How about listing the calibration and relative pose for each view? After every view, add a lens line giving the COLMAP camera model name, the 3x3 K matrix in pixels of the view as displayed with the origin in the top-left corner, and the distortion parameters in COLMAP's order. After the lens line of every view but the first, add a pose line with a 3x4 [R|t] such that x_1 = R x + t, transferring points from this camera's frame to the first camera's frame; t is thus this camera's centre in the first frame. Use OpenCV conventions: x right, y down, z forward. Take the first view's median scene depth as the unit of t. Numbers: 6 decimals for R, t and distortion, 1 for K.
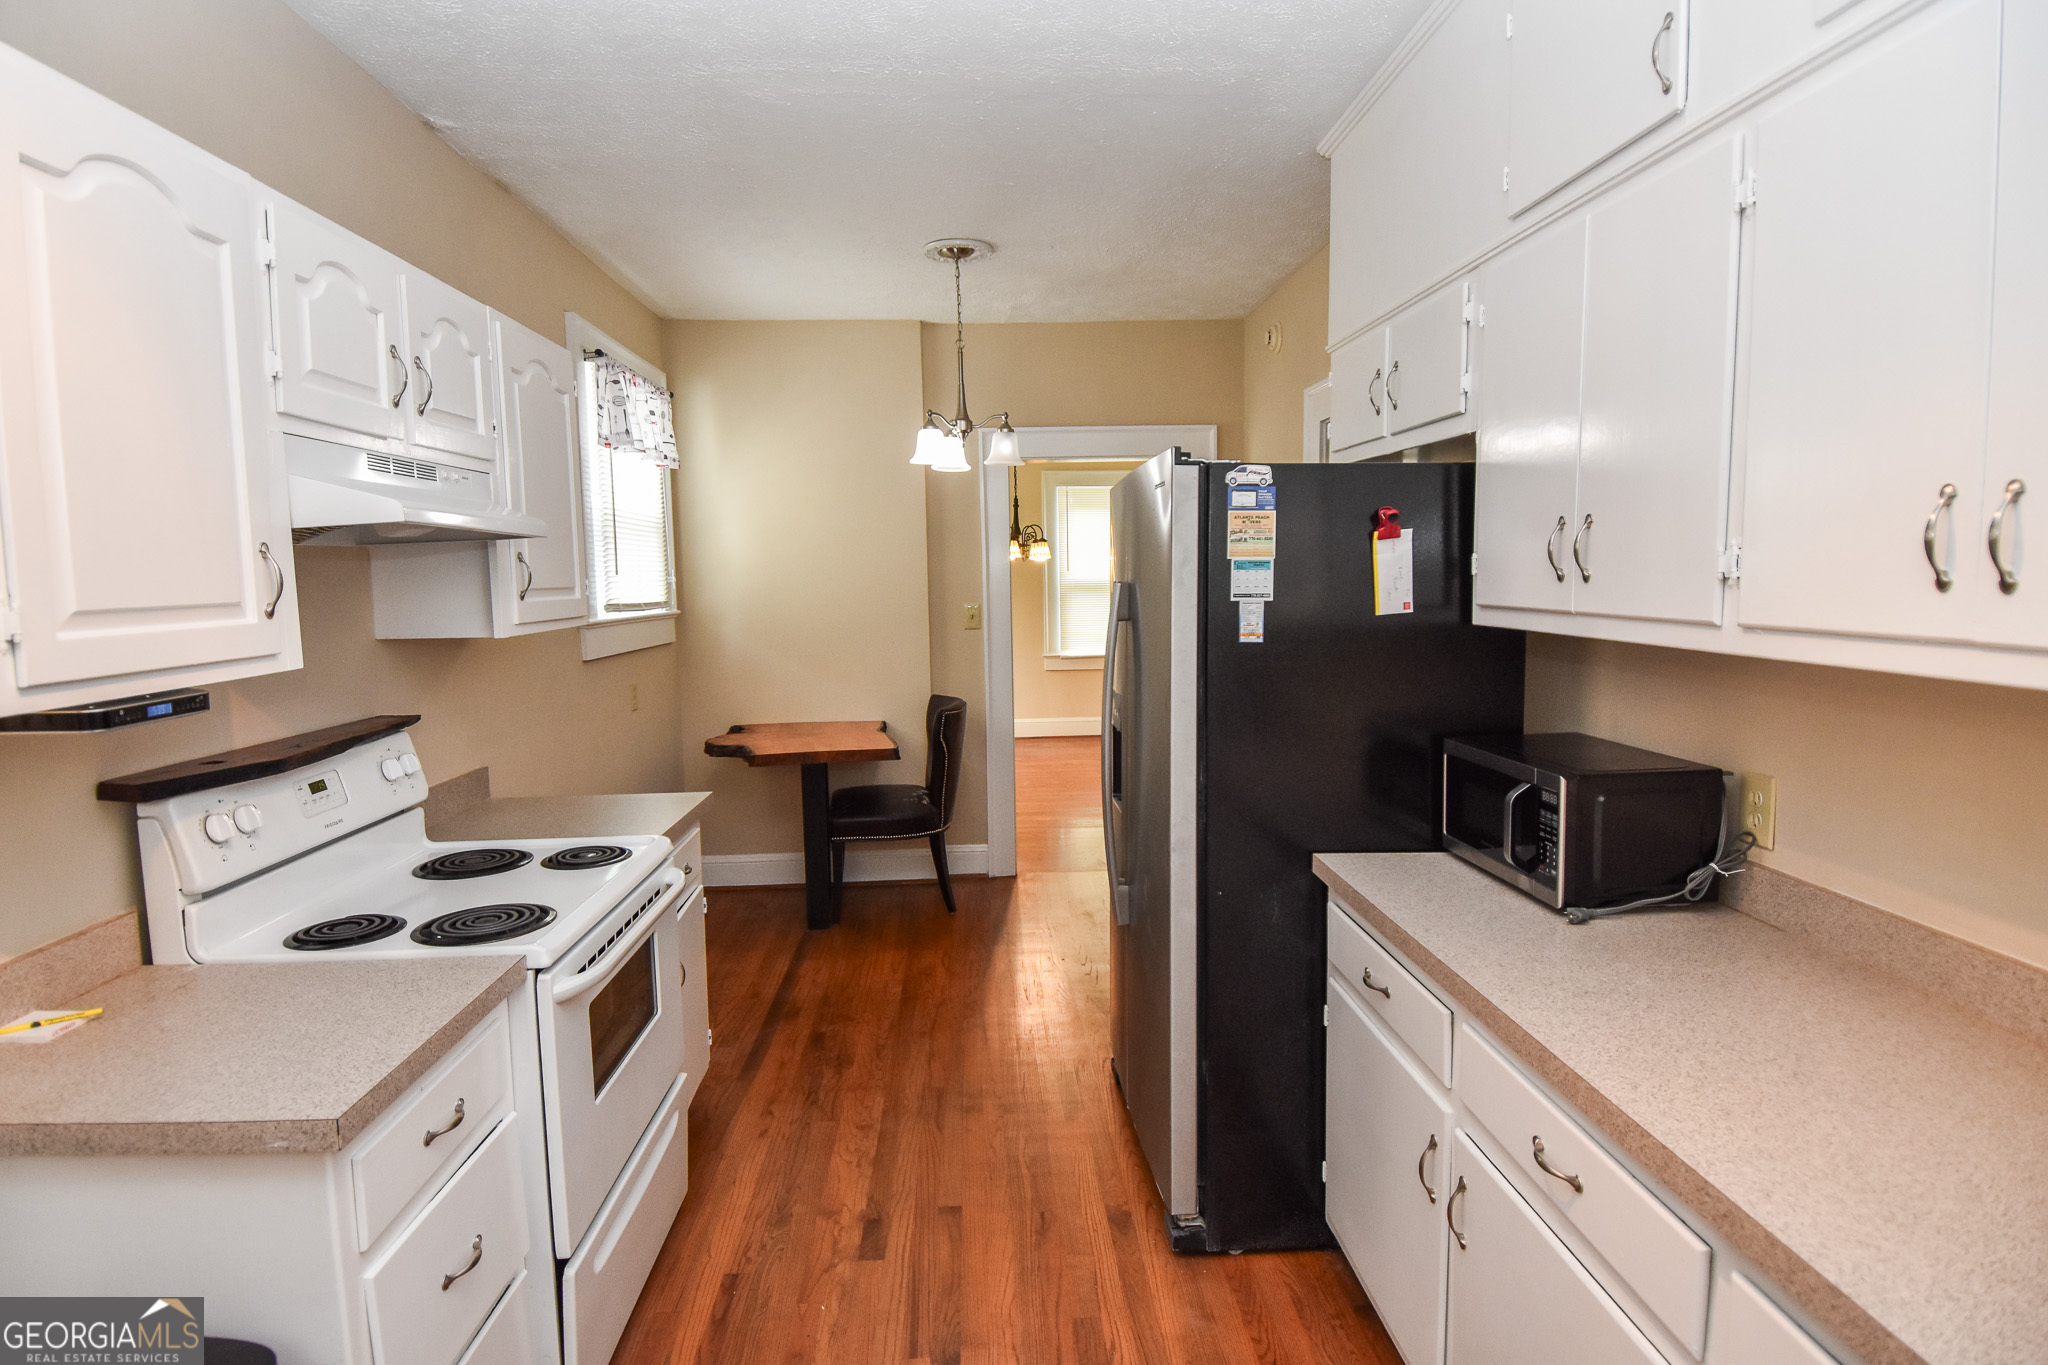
lens RADIAL K [[1062.8, 0, 1019.5], [0, 1062.8, 670.3], [0, 0, 1]] dist [0.056734, -0.061150]
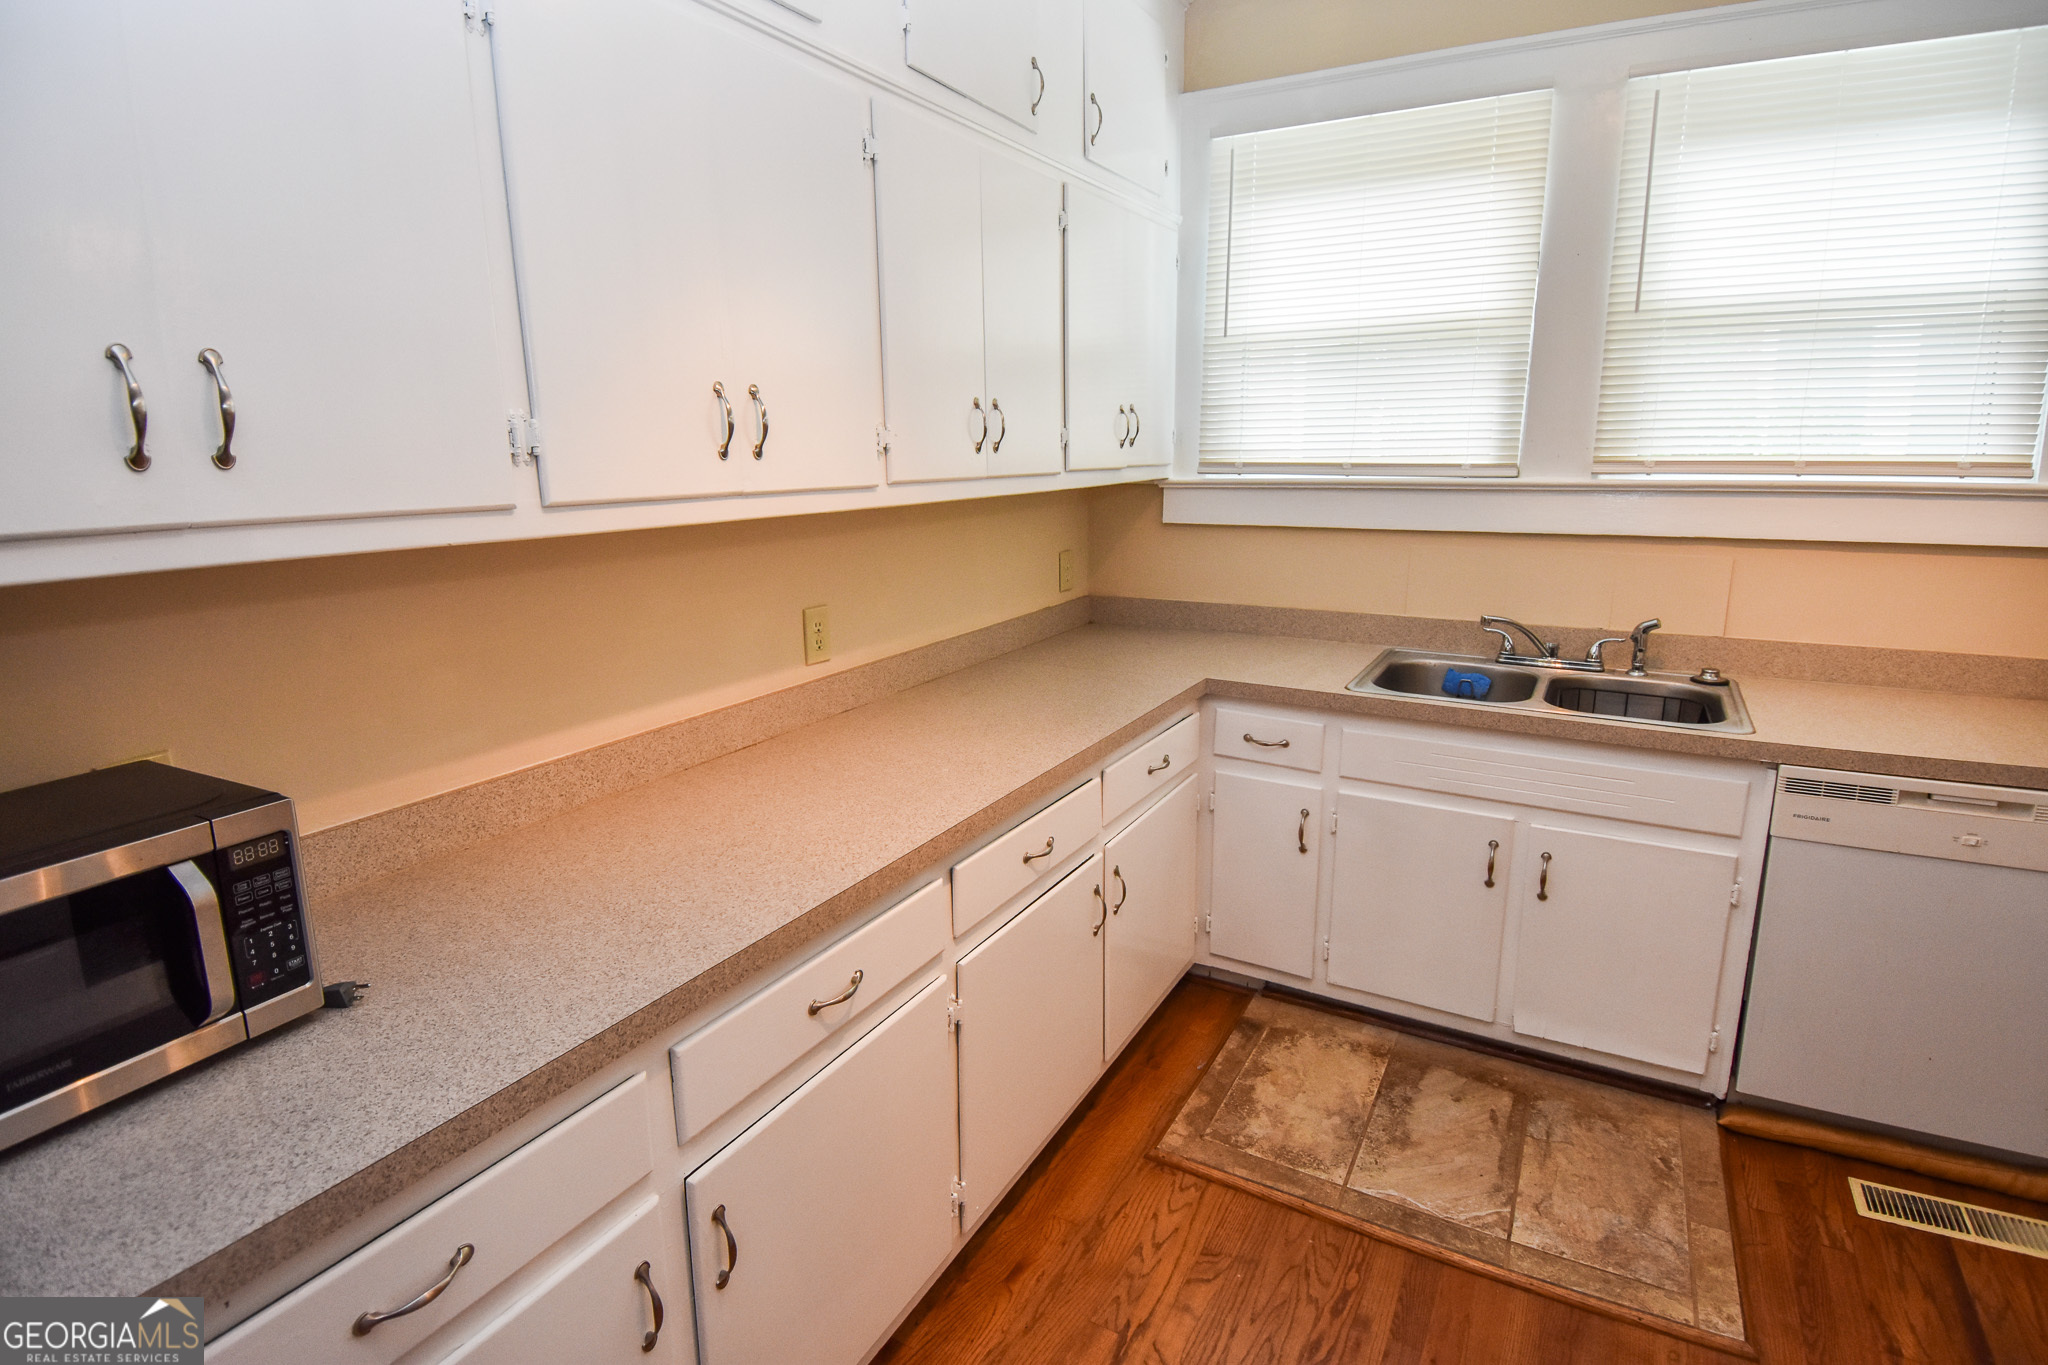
lens RADIAL K [[1062.8, 0, 1019.5], [0, 1062.8, 670.3], [0, 0, 1]] dist [0.056734, -0.061150]
pose [[-0.850139, -0.082286, 0.520090, -0.259619], [0.075289, 0.958570, 0.274727, -0.183159], [-0.521149, 0.272713, -0.808722, 2.217012]]
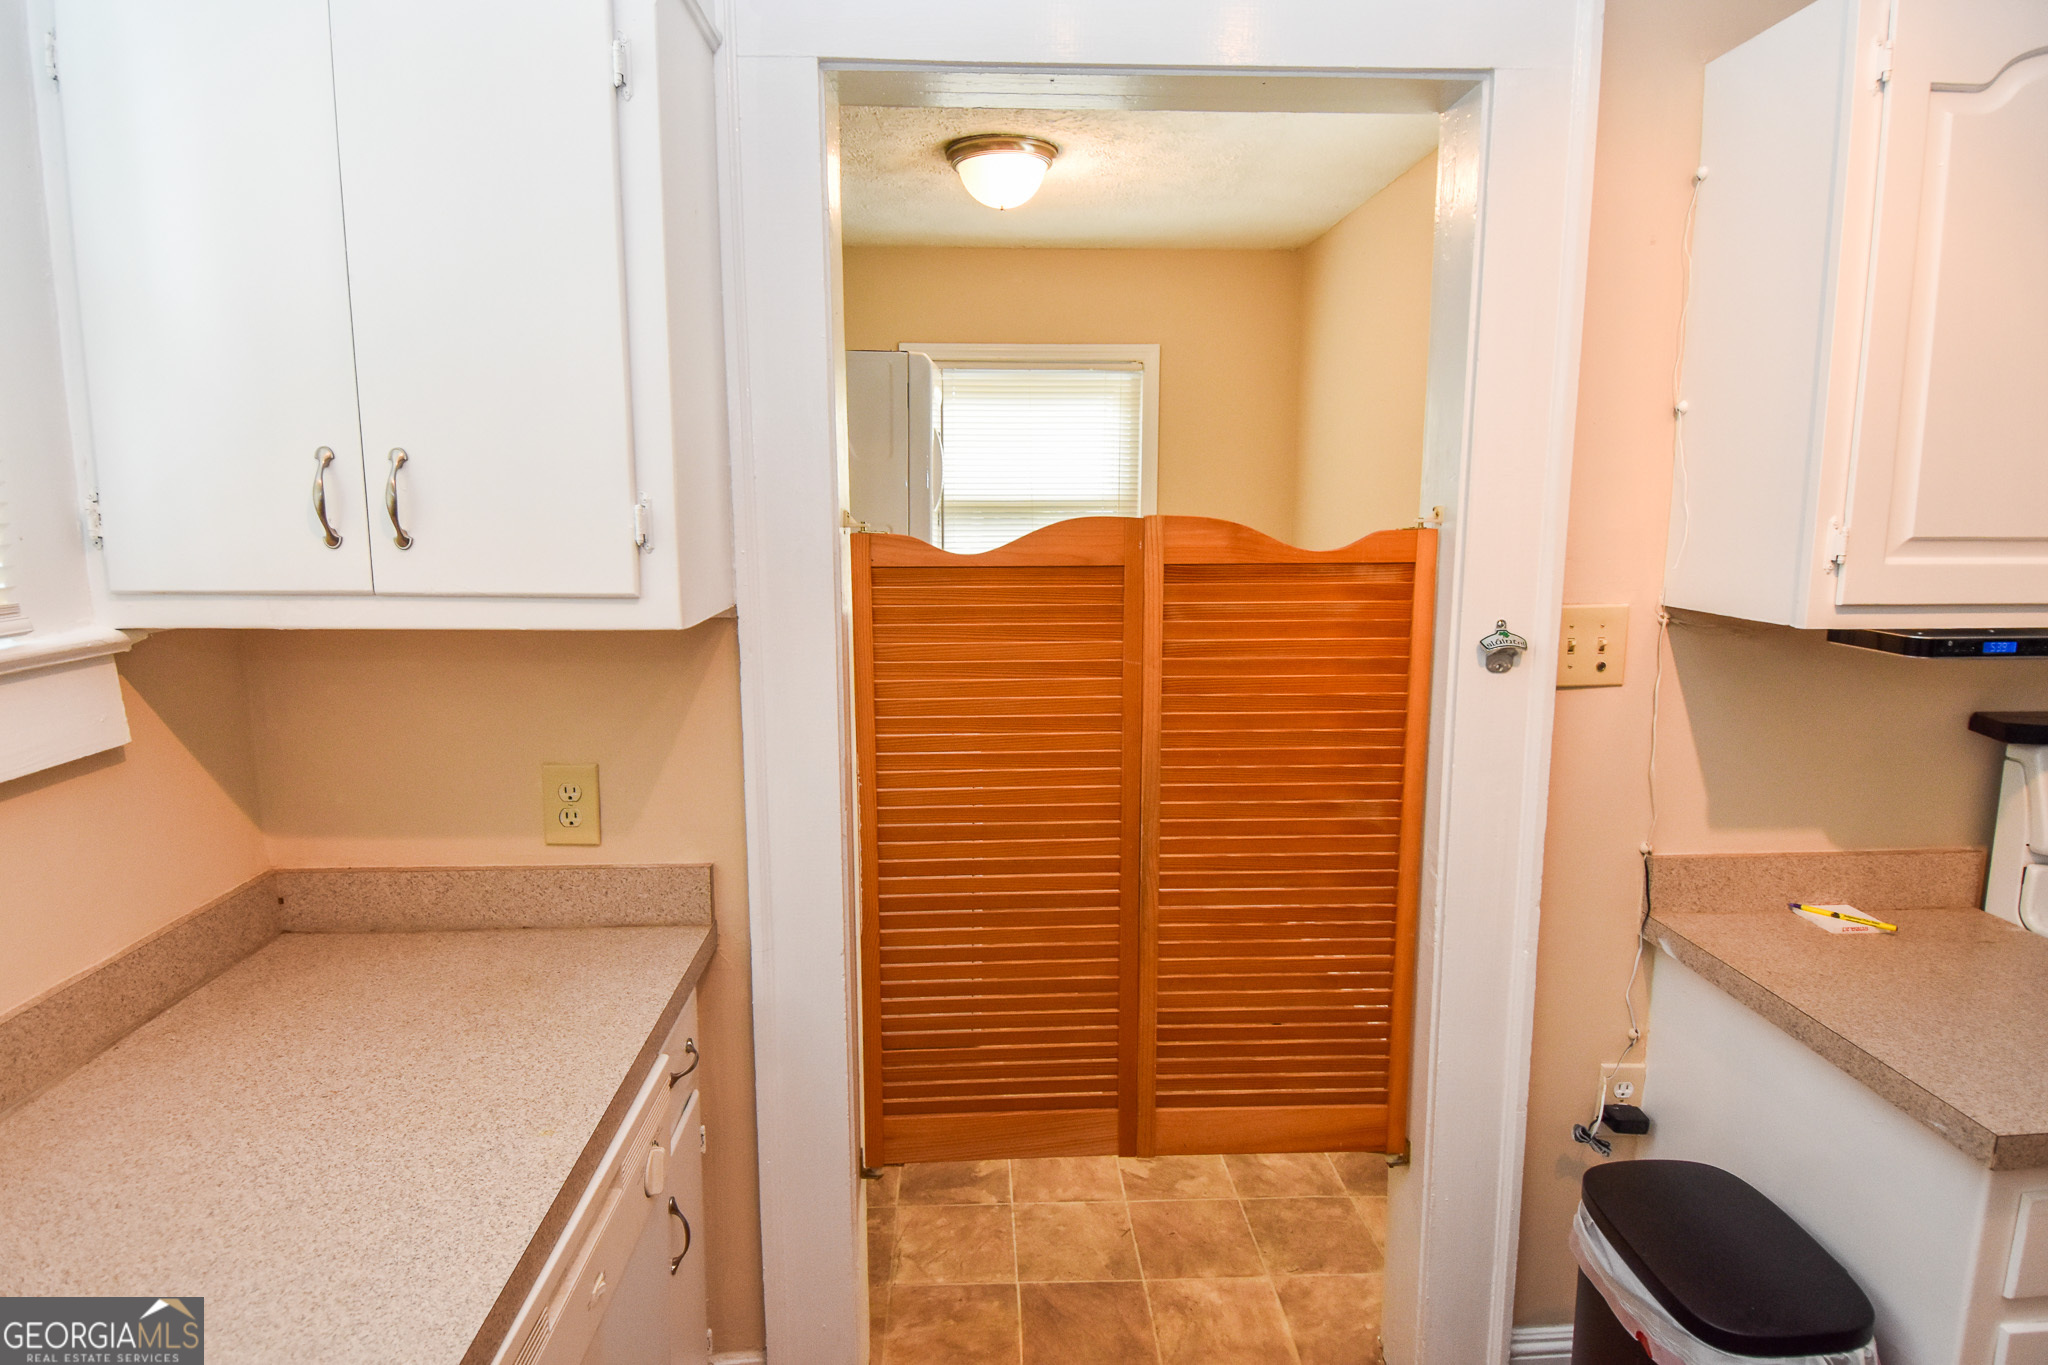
lens RADIAL K [[1062.8, 0, 1019.5], [0, 1062.8, 670.3], [0, 0, 1]] dist [0.056734, -0.061150]
pose [[-0.015430, 0.164961, -0.986179, 0.123010], [-0.090265, 0.982040, 0.165681, -0.018613], [0.995798, 0.091574, -0.000262, 0.134146]]
